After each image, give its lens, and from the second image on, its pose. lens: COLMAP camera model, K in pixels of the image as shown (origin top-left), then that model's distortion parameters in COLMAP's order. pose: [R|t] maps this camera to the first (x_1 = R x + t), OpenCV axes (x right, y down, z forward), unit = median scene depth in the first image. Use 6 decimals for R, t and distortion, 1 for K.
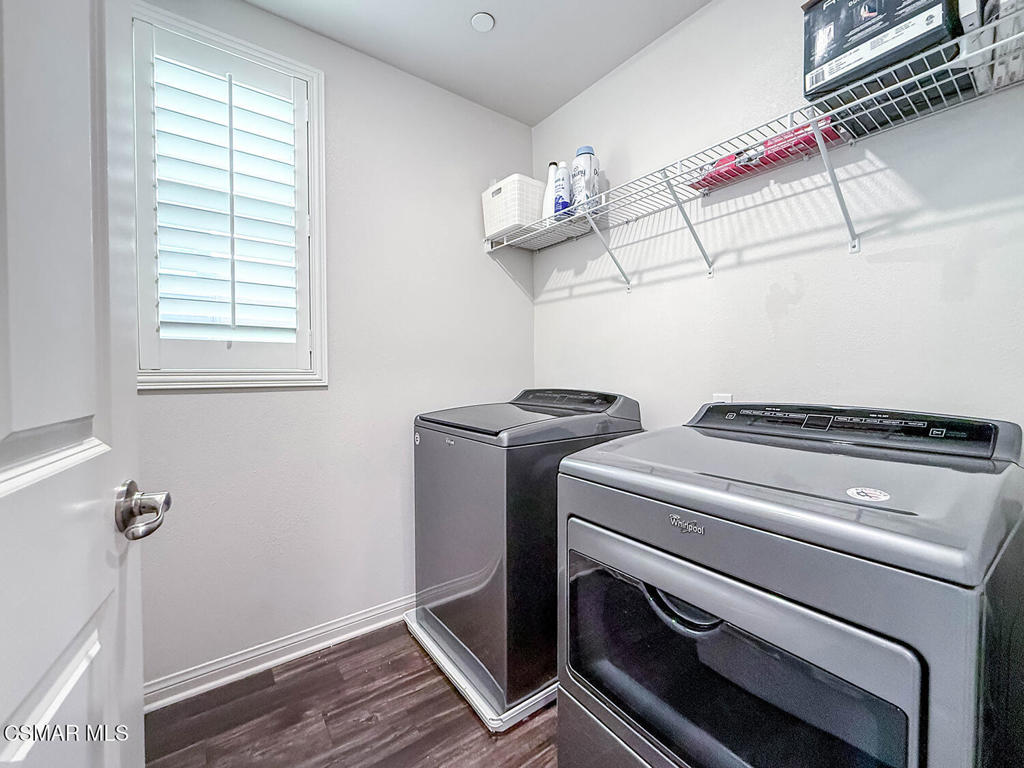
lens RADIAL K [[412.0, 0, 508.4], [0, 412.0, 376.8], [0, 0, 1]] dist [-0.000187, -0.000242]
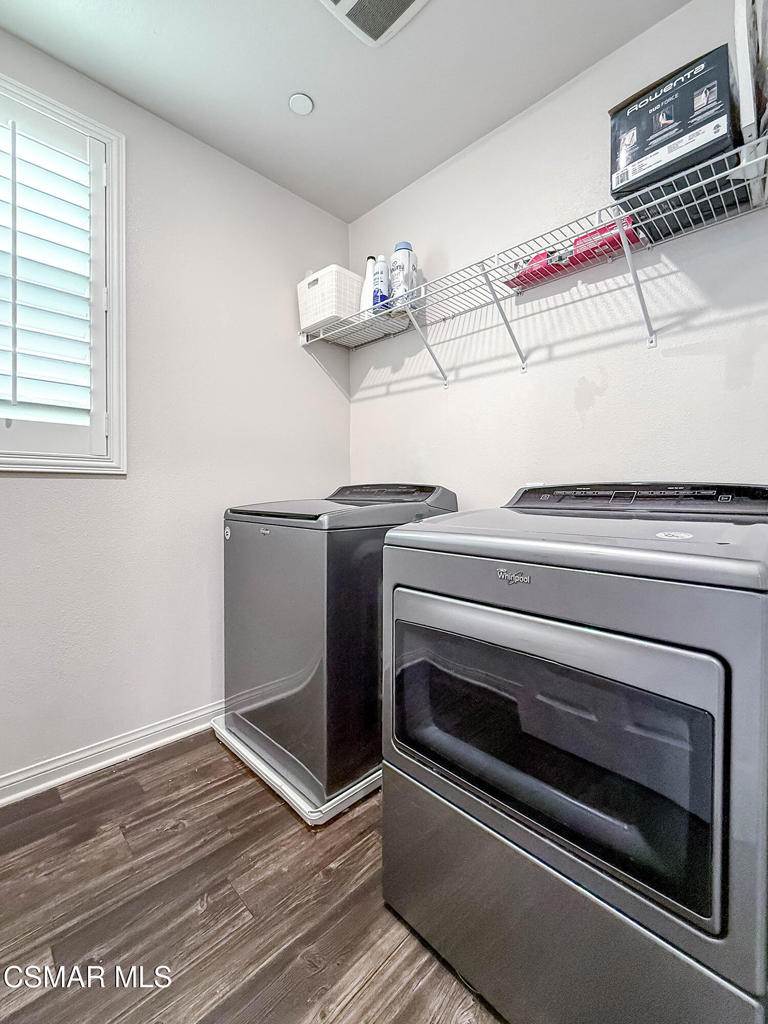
lens RADIAL K [[424.1, 0, 366.9], [0, 424.1, 511.9], [0, 0, 1]] dist [-0.001023, -0.000169]
pose [[0.990986, 0.006583, 0.133805, -0.043803], [-0.005127, 0.999924, -0.011223, 0.134732], [-0.133869, 0.010436, 0.990944, 0.001784]]
